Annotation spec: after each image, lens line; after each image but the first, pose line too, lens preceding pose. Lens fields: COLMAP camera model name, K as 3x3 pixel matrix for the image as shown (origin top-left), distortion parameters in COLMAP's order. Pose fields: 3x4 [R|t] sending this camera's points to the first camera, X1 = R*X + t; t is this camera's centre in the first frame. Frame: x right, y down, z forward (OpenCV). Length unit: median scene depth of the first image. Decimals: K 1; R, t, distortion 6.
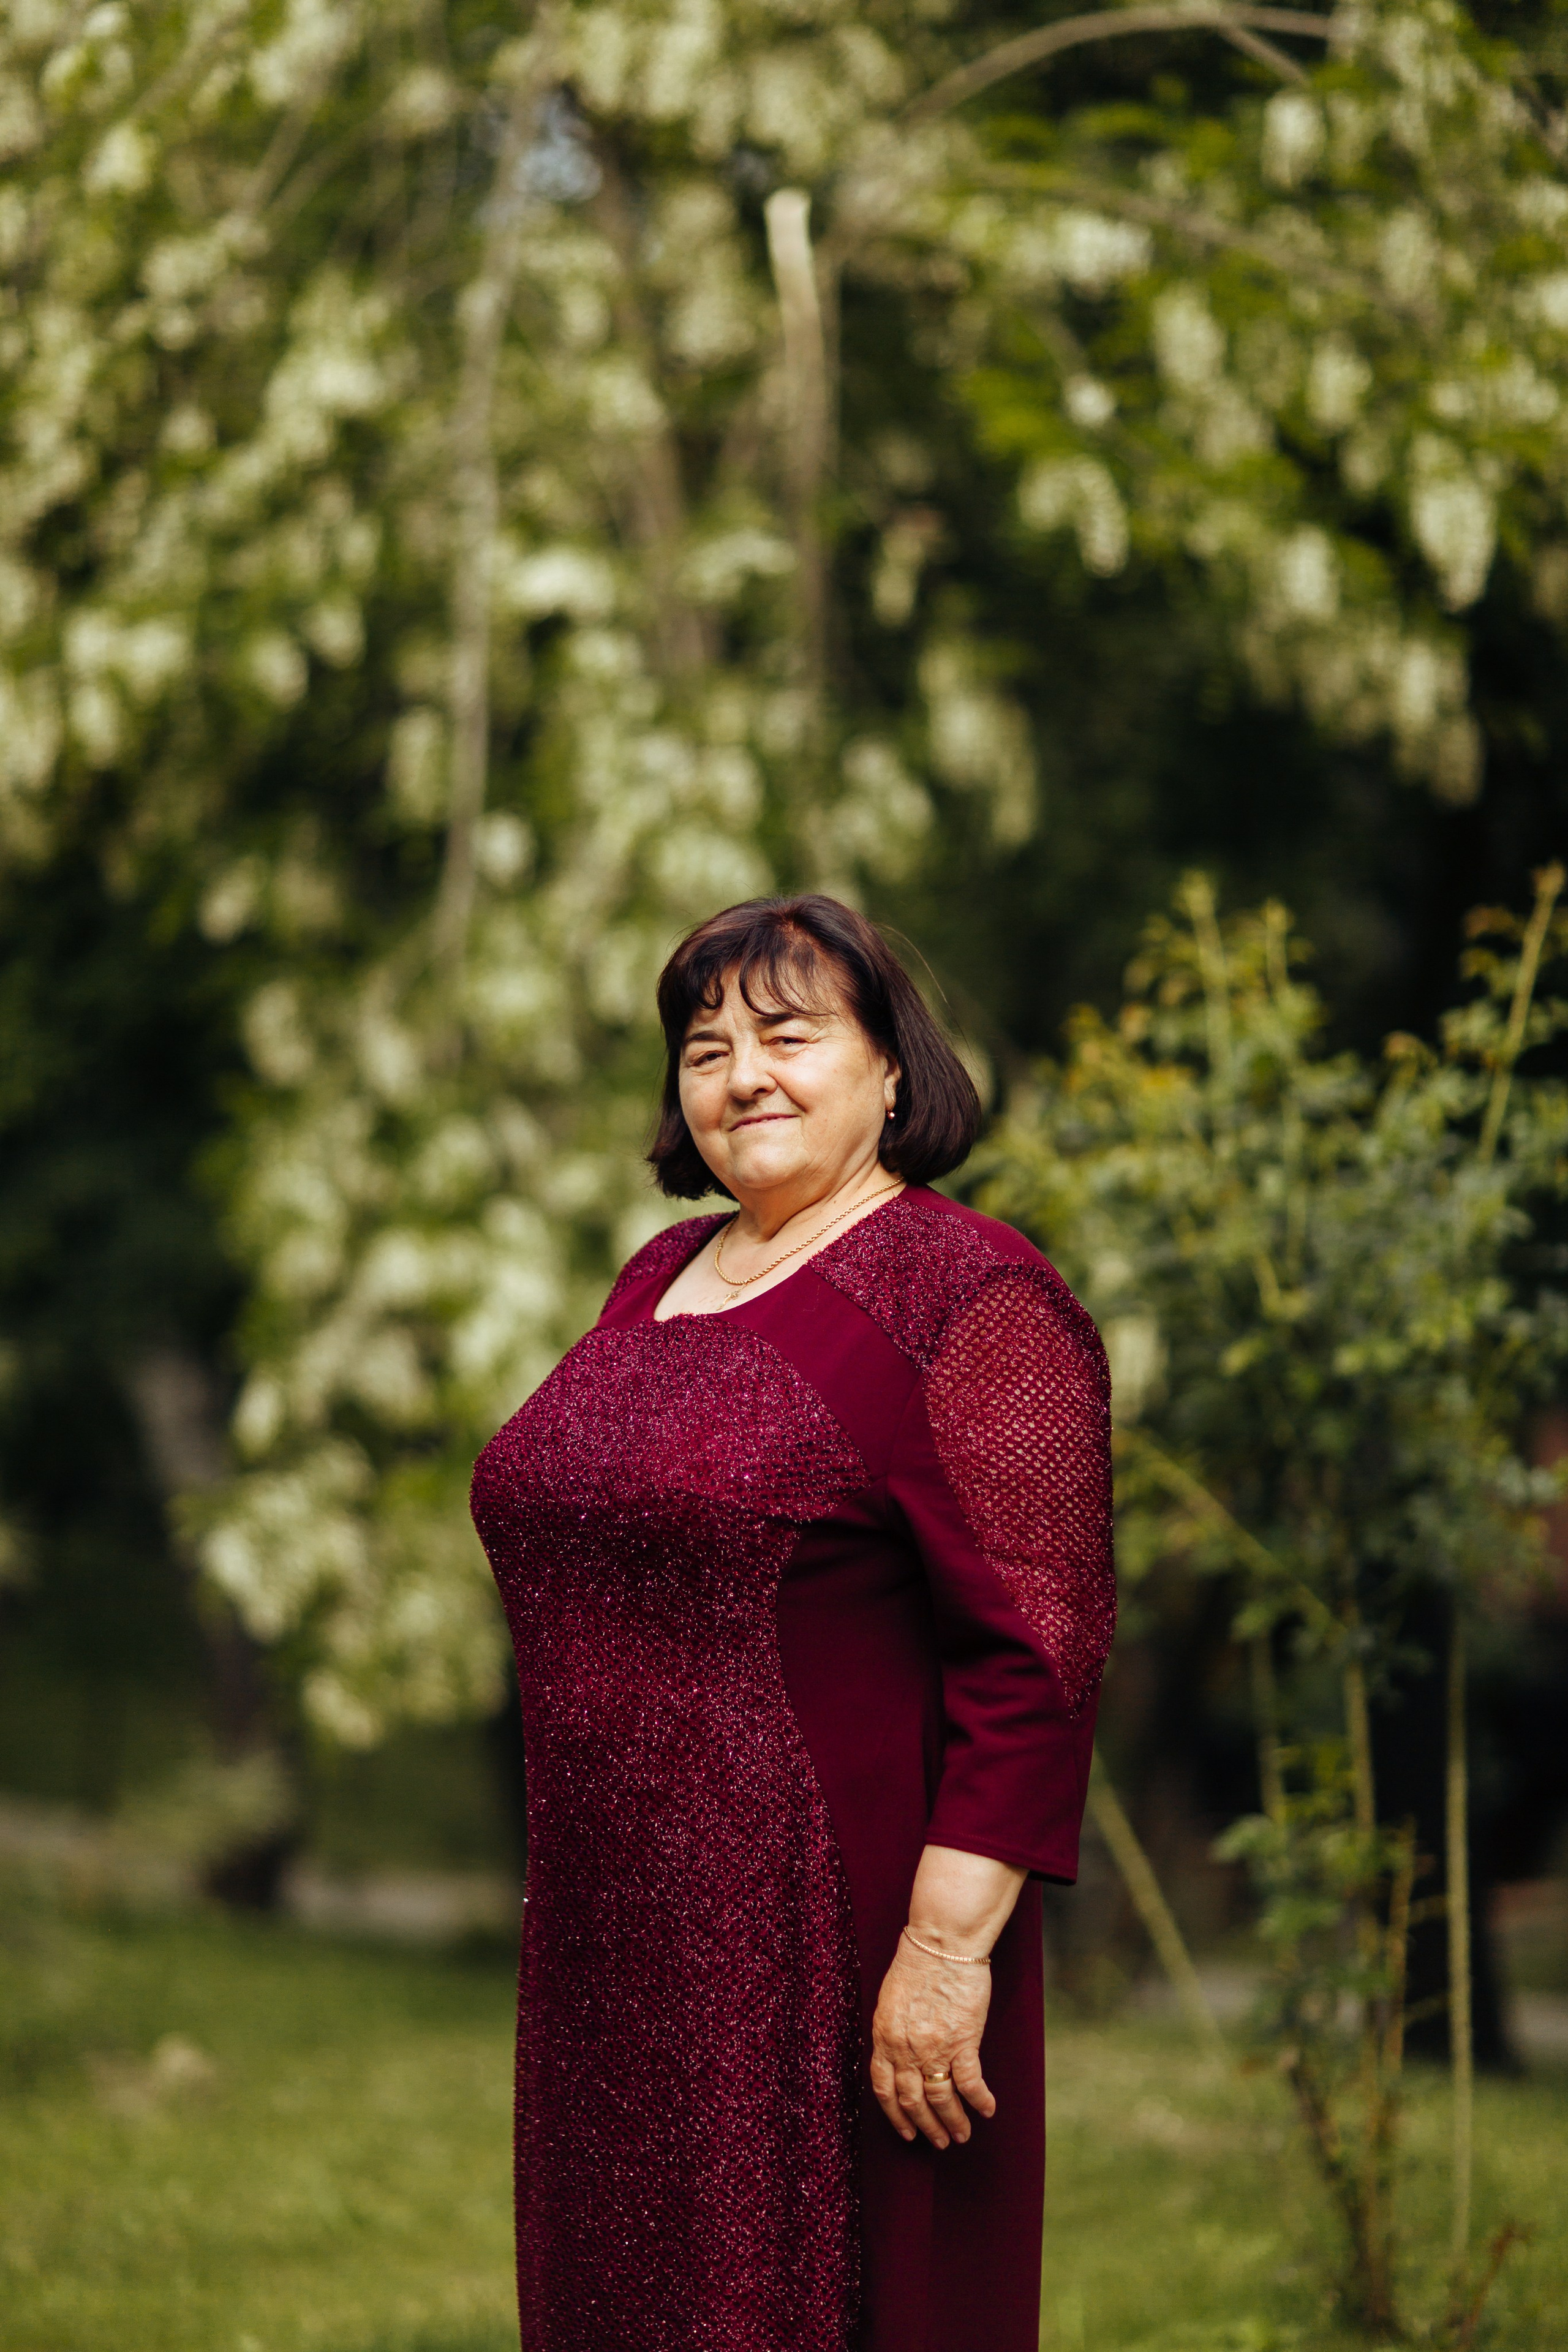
lens RADIAL K [[5442.2, 0, 815.2], [0, 5442.2, 1130.0], [0, 0, 1]] dist [0.119832, 0.350369]
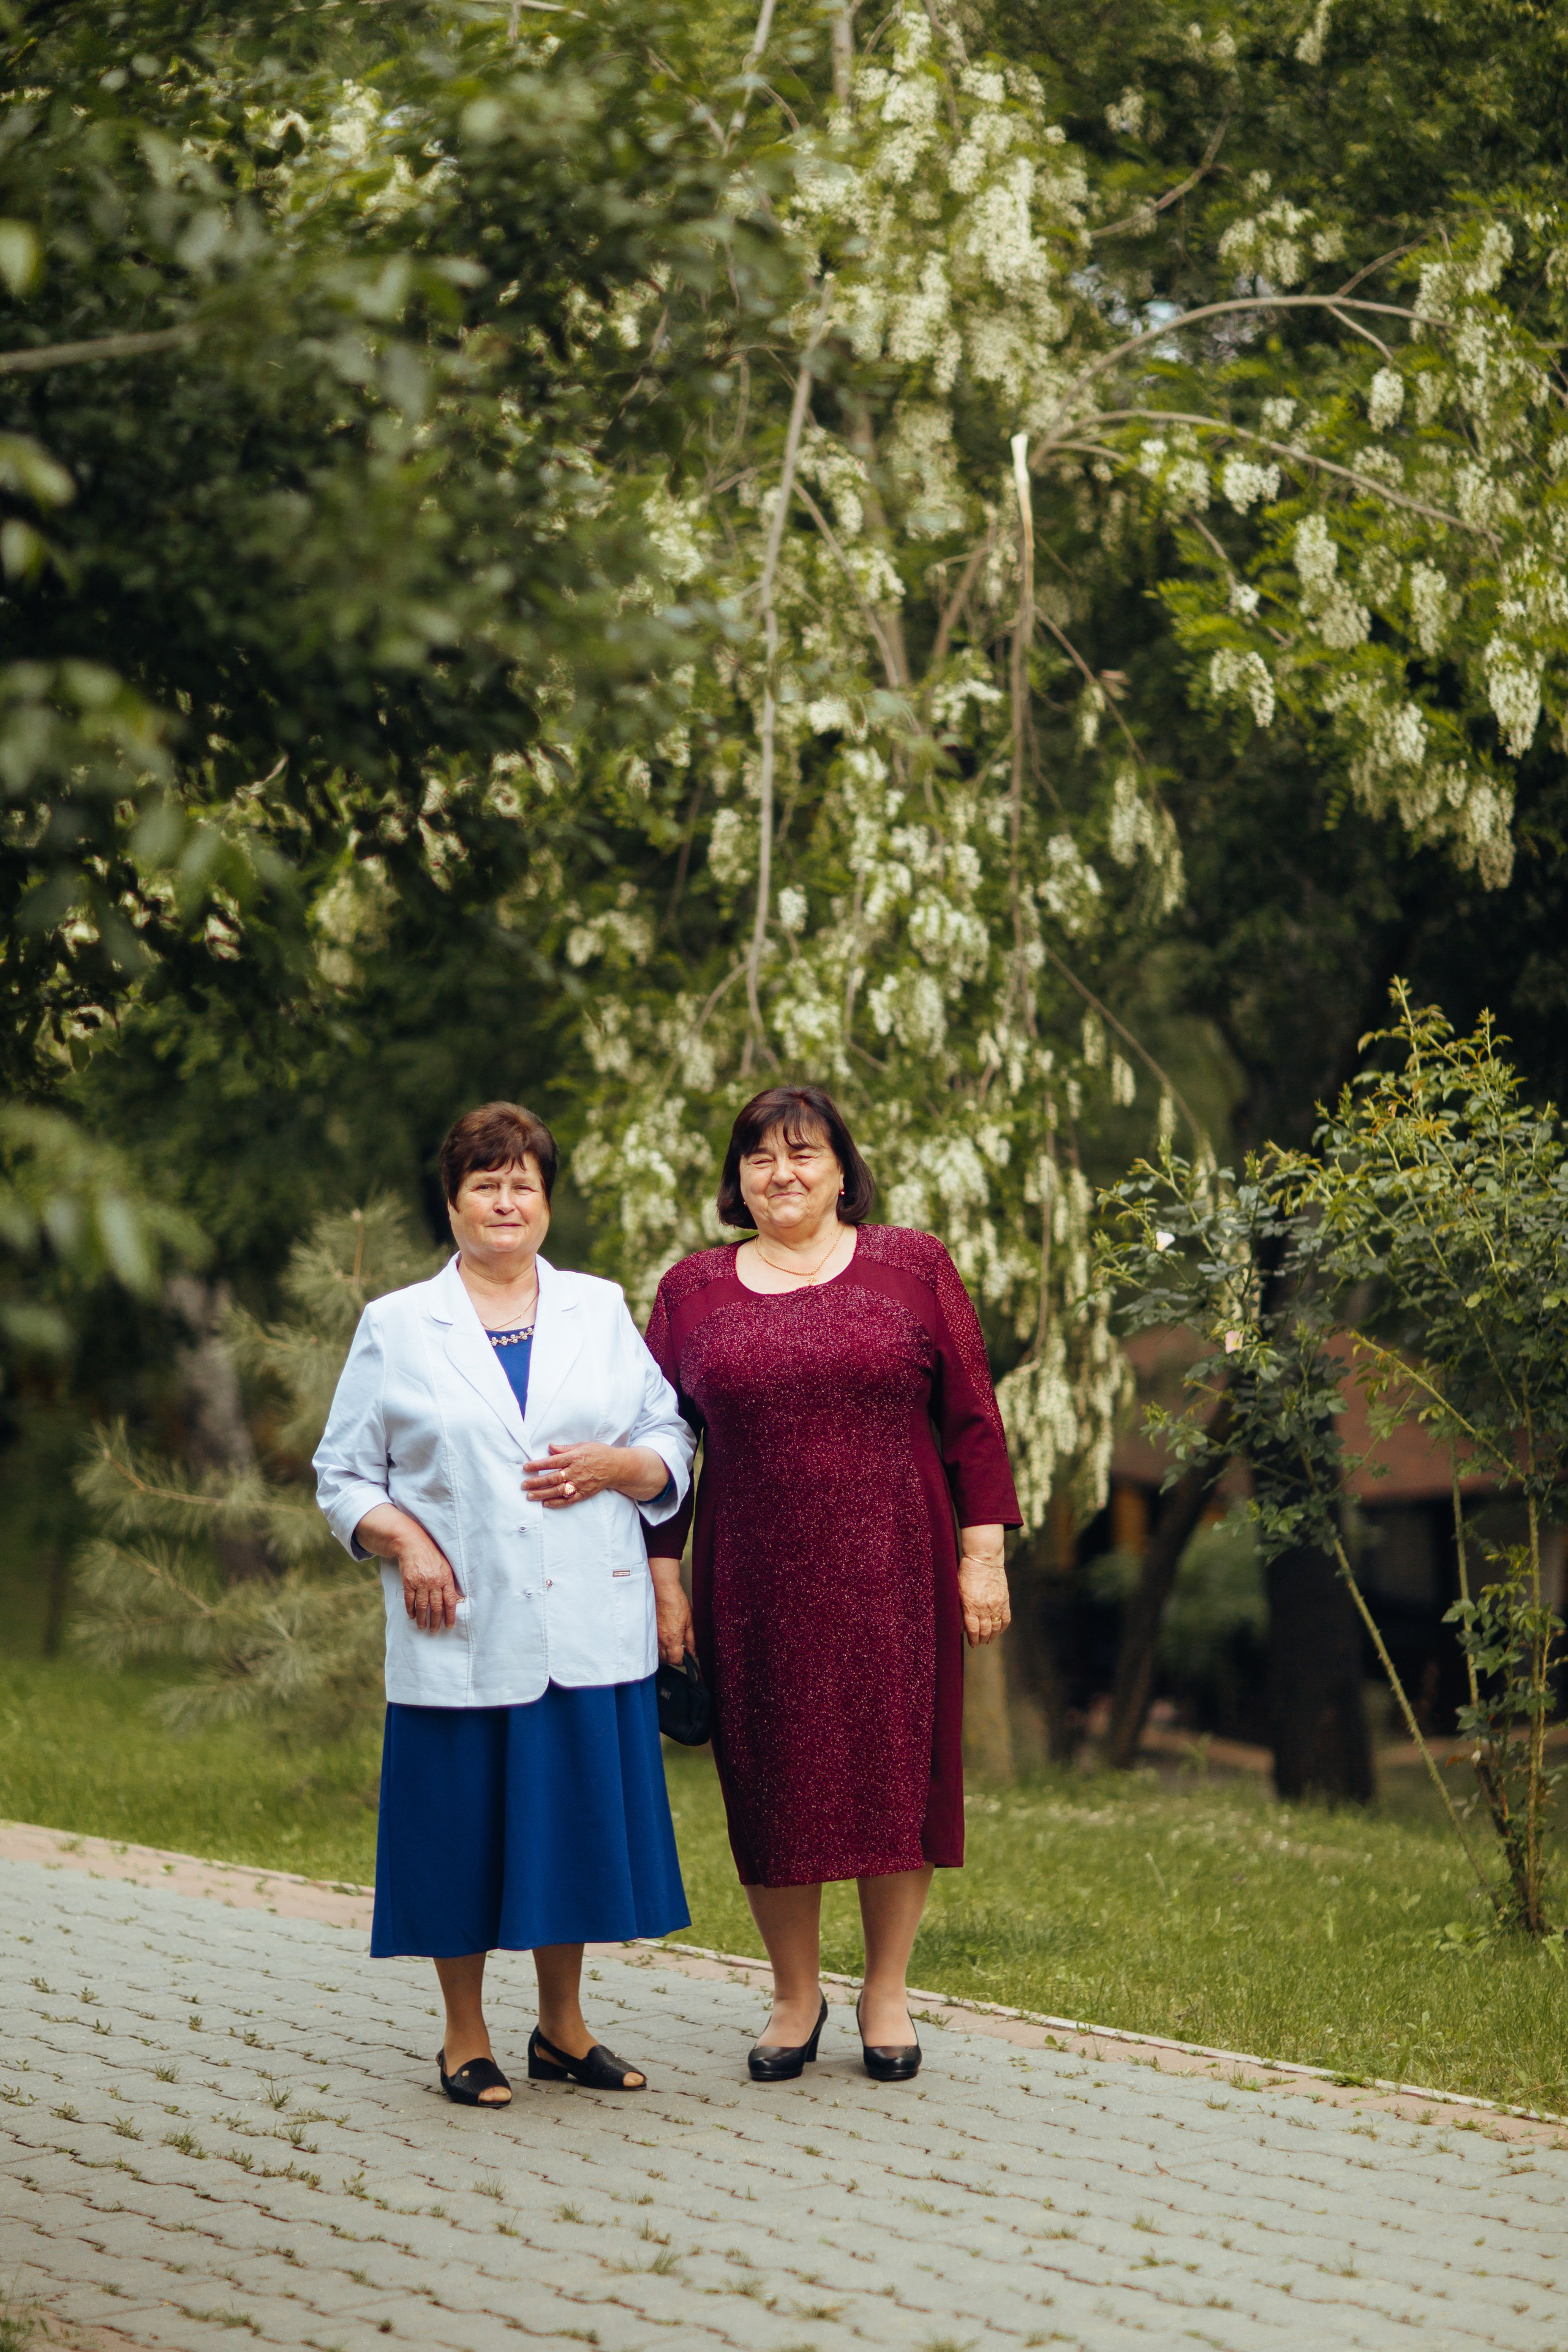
lens RADIAL K [[5507.4, 0, 641.2], [0, 5507.4, 1179.7], [0, 0, 1]] dist [0.096315, -0.604291]
pose [[0.999602, 0.016556, 0.022834, -0.124960], [-0.017288, 0.999332, 0.032204, -0.027436], [-0.022285, -0.032586, 0.999220, -0.374033]]
